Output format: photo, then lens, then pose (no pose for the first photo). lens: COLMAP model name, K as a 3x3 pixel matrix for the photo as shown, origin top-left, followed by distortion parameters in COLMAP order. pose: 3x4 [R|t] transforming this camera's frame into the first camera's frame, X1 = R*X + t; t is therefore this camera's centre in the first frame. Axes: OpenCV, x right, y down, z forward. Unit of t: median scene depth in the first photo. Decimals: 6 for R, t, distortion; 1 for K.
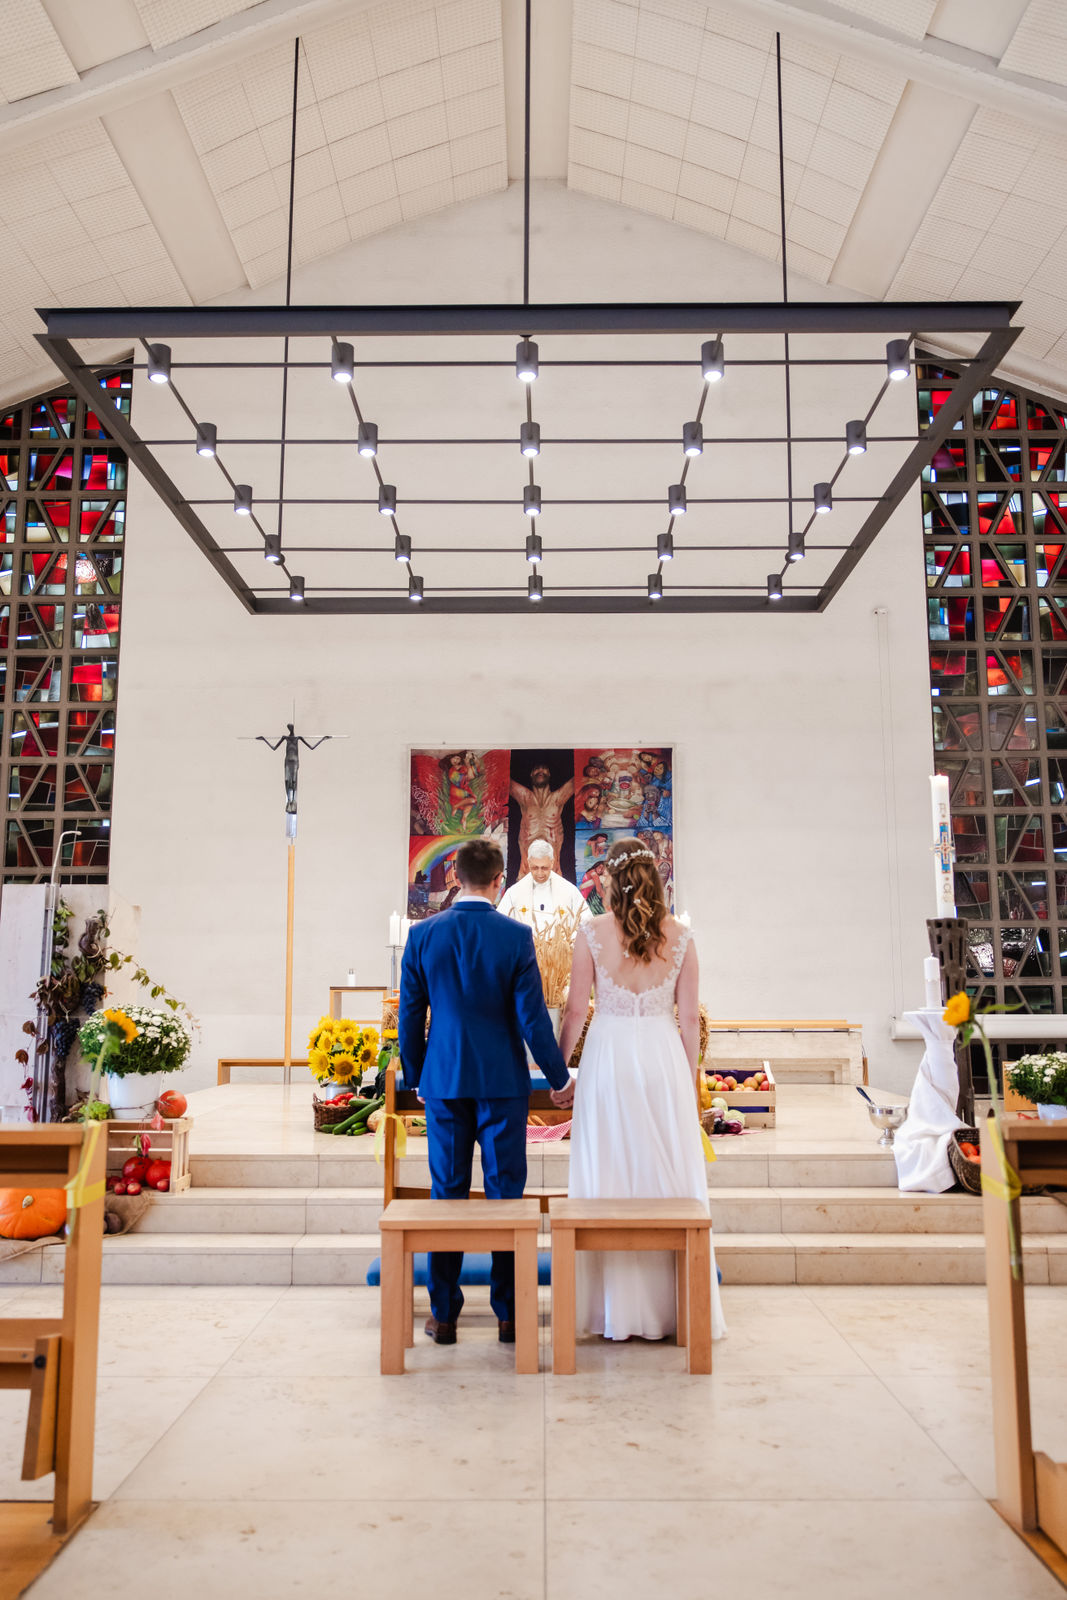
lens RADIAL K [[1419.6, 0, 533.5], [0, 1419.6, 800.0], [0, 0, 1]] dist [0.394079, -0.000483]
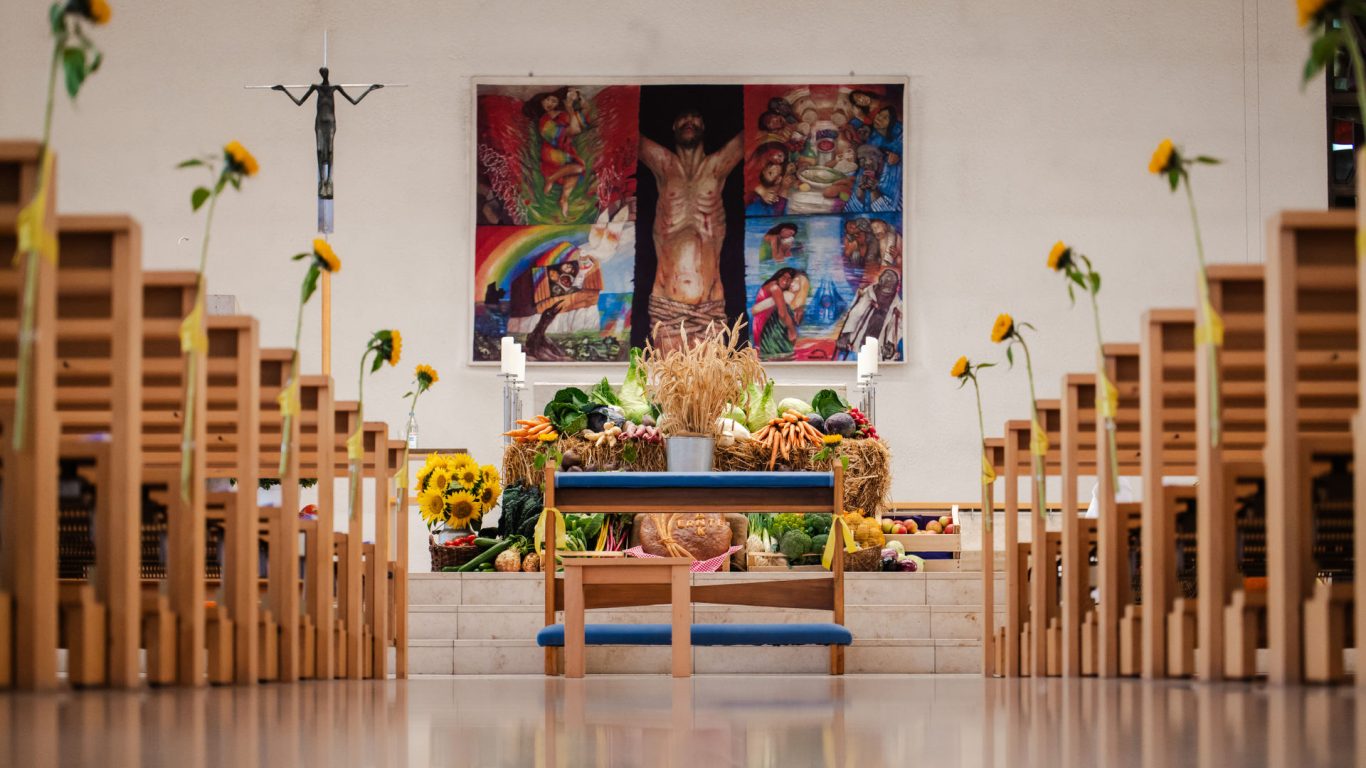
lens RADIAL K [[1209.5, 0, 683.0], [0, 1209.5, 384.0], [0, 0, 1]] dist [-0.161289, 0.000456]
pose [[0.999989, 0.002779, -0.003875, 0.004670], [-0.002224, 0.990634, 0.136527, 0.021441], [0.004218, -0.136517, 0.990629, 0.472018]]
